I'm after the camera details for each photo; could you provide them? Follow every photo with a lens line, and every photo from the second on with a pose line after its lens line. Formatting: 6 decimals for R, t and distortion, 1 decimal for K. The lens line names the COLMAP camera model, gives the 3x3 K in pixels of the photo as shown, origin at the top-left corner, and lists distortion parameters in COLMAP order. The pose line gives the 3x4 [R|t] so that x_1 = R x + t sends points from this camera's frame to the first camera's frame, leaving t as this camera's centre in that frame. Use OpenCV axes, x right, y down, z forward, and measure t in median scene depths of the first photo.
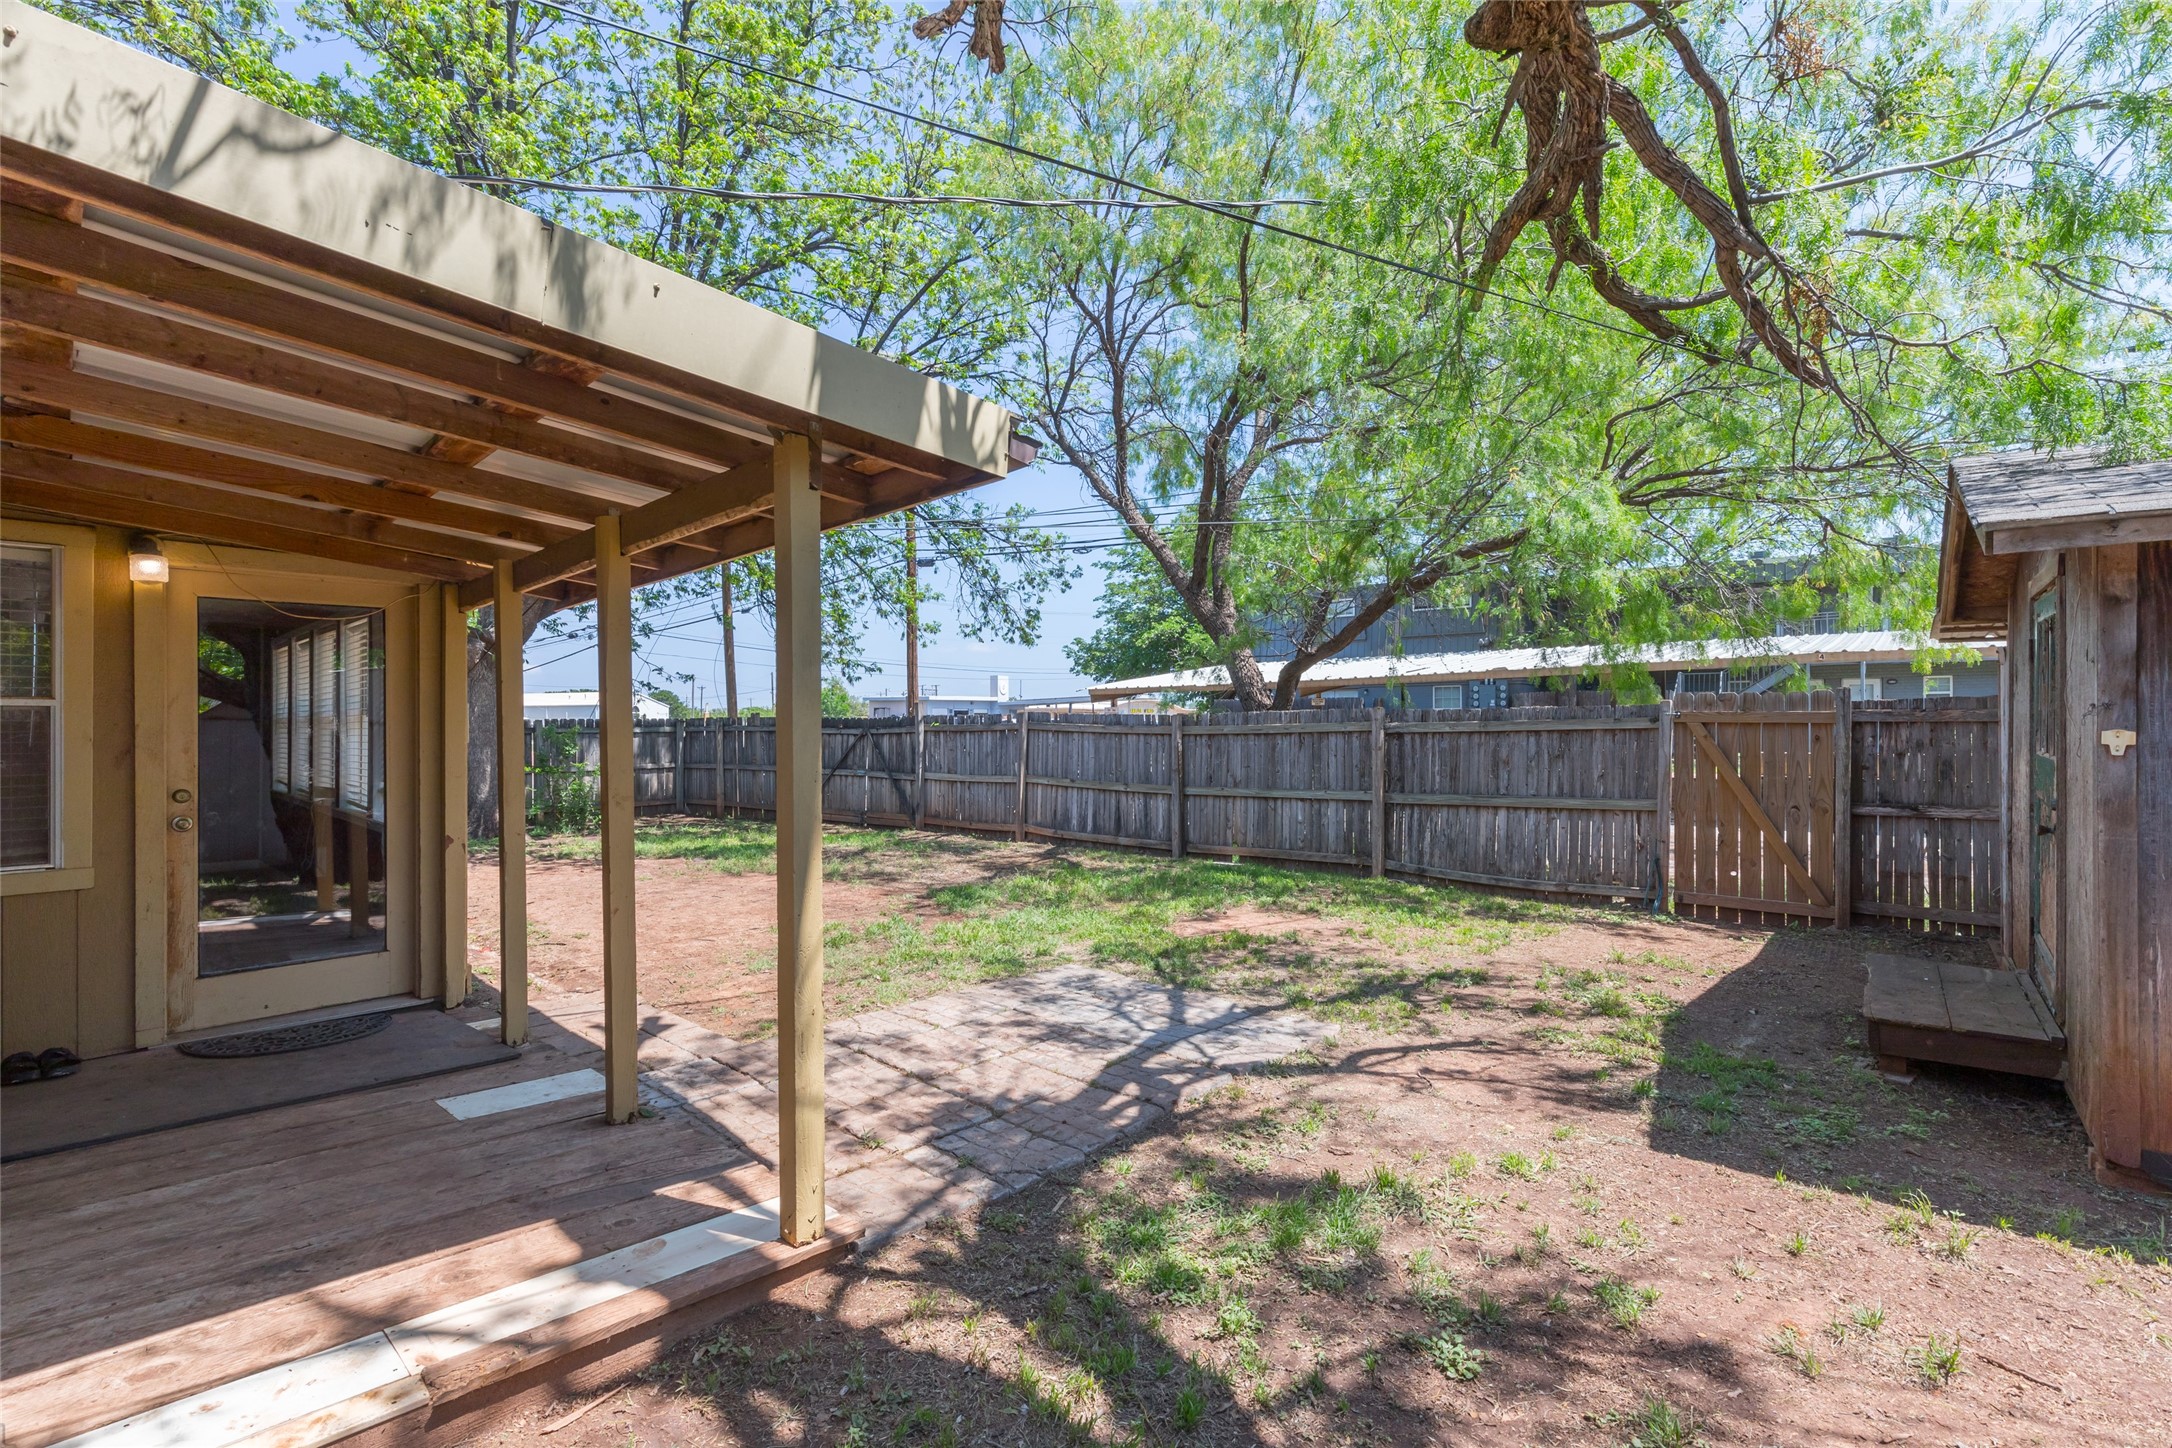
lens RADIAL K [[976.5, 0, 1076.0], [0, 976.5, 722.6], [0, 0, 1]] dist [0.014167, -0.003401]
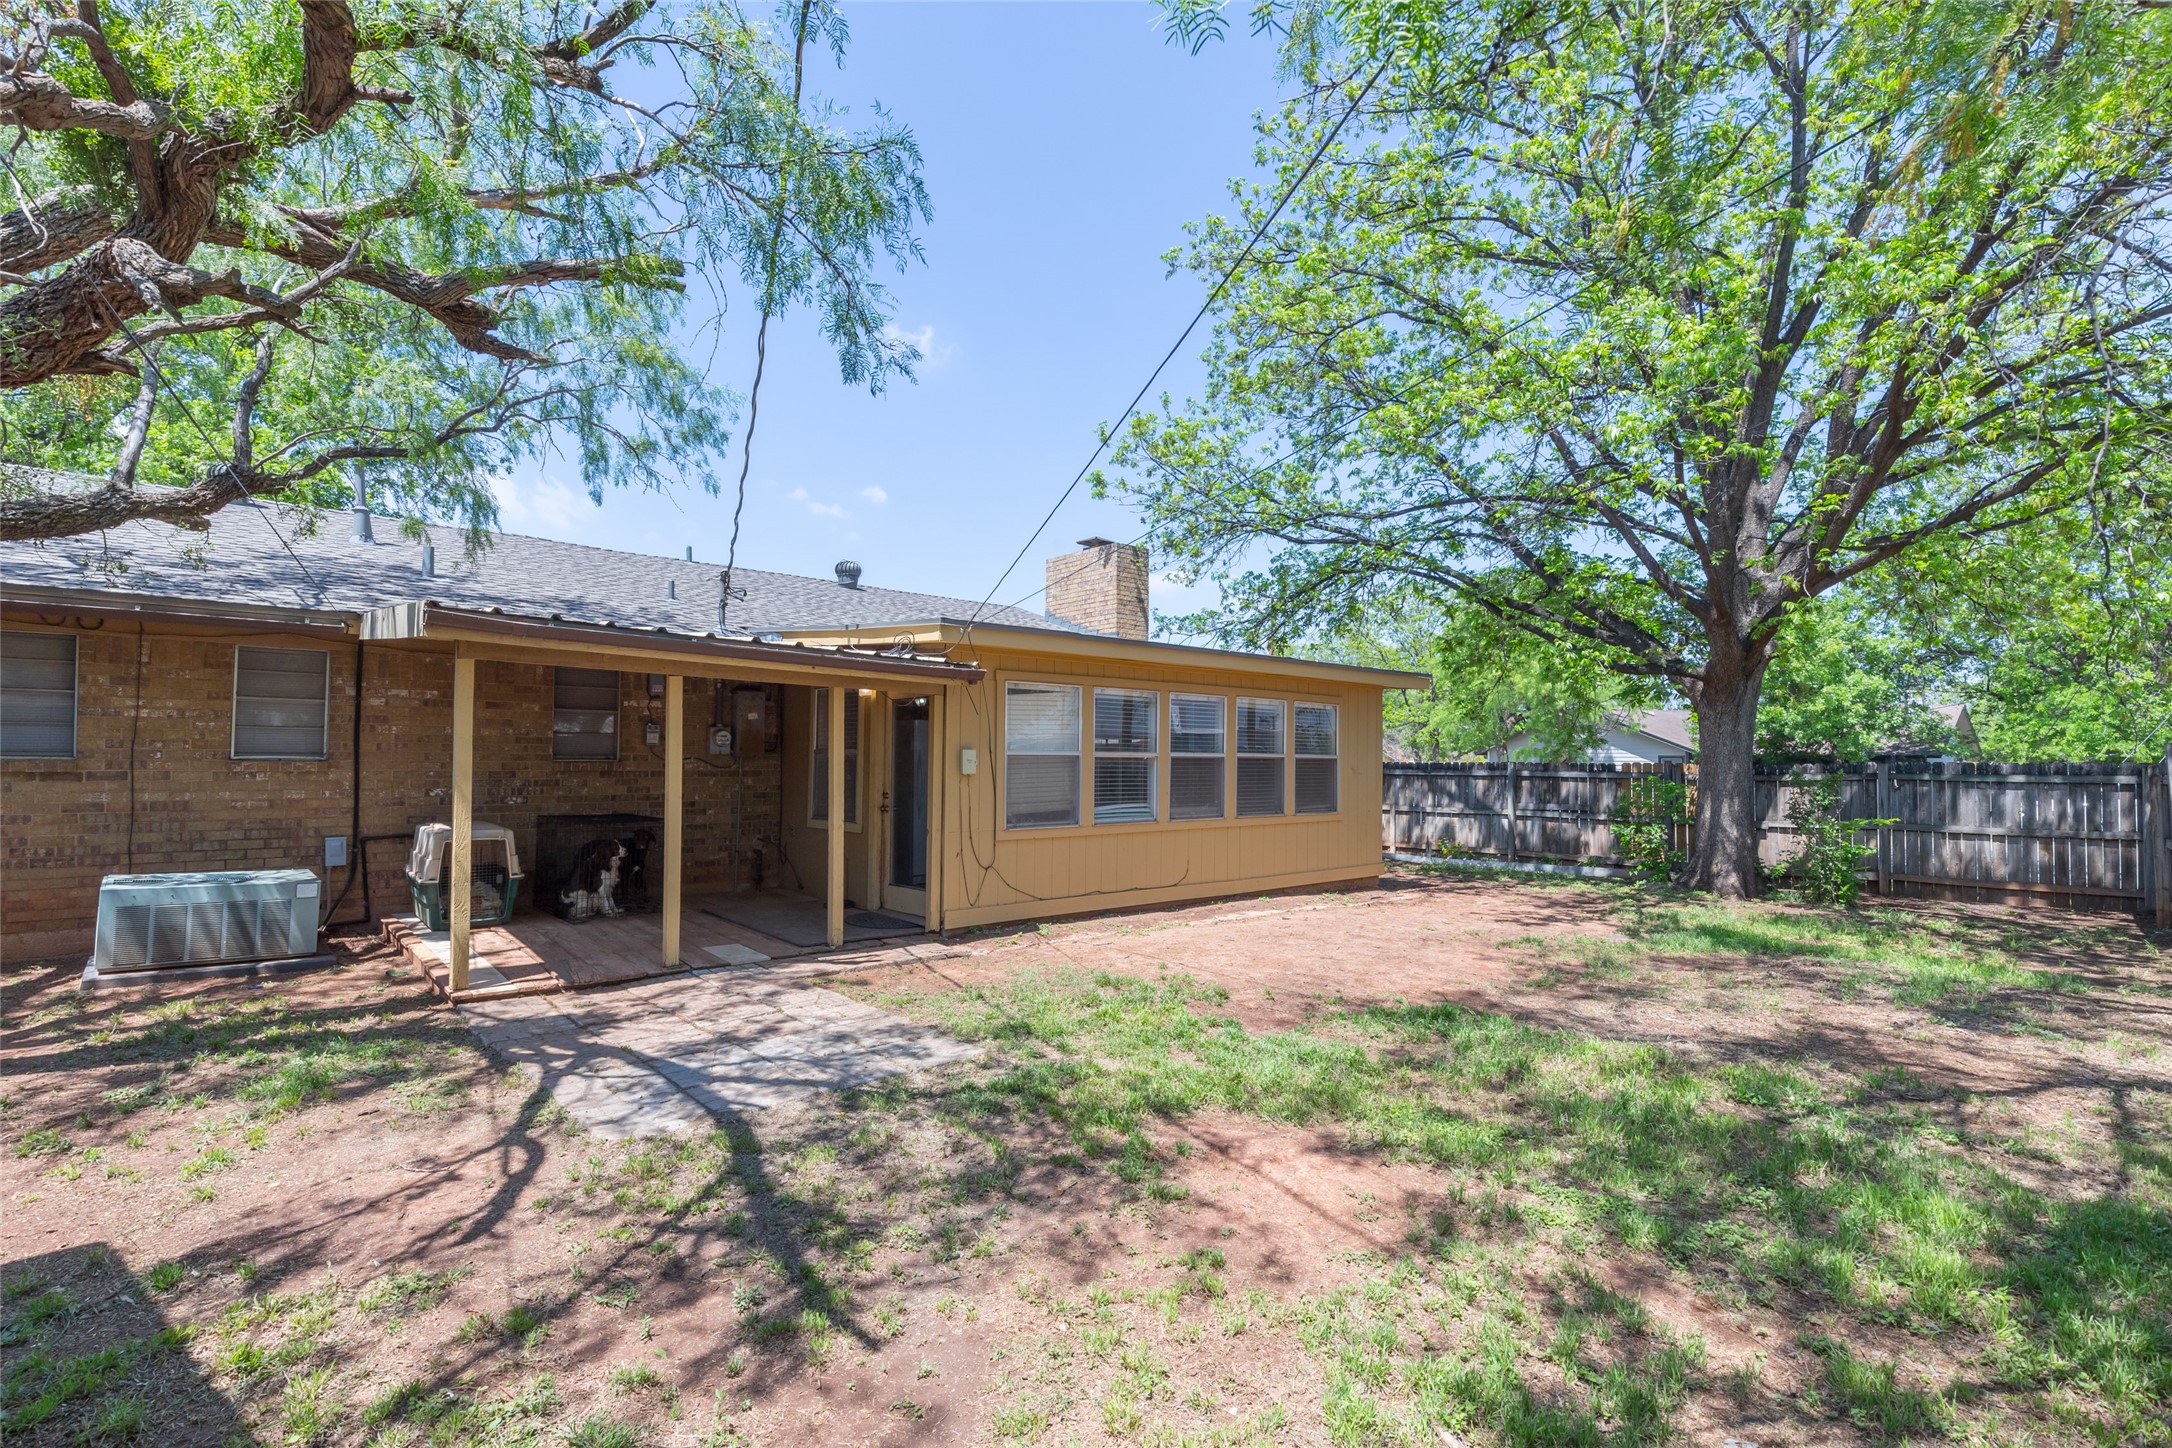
lens RADIAL K [[976.5, 0, 1075.3], [0, 976.5, 733.8], [0, 0, 1]] dist [0.014167, -0.003401]
pose [[-0.069830, -0.022874, -0.997297, 1.111383], [-0.002812, 0.999738, -0.022733, -0.010163], [0.997555, 0.001217, -0.069876, 1.507948]]
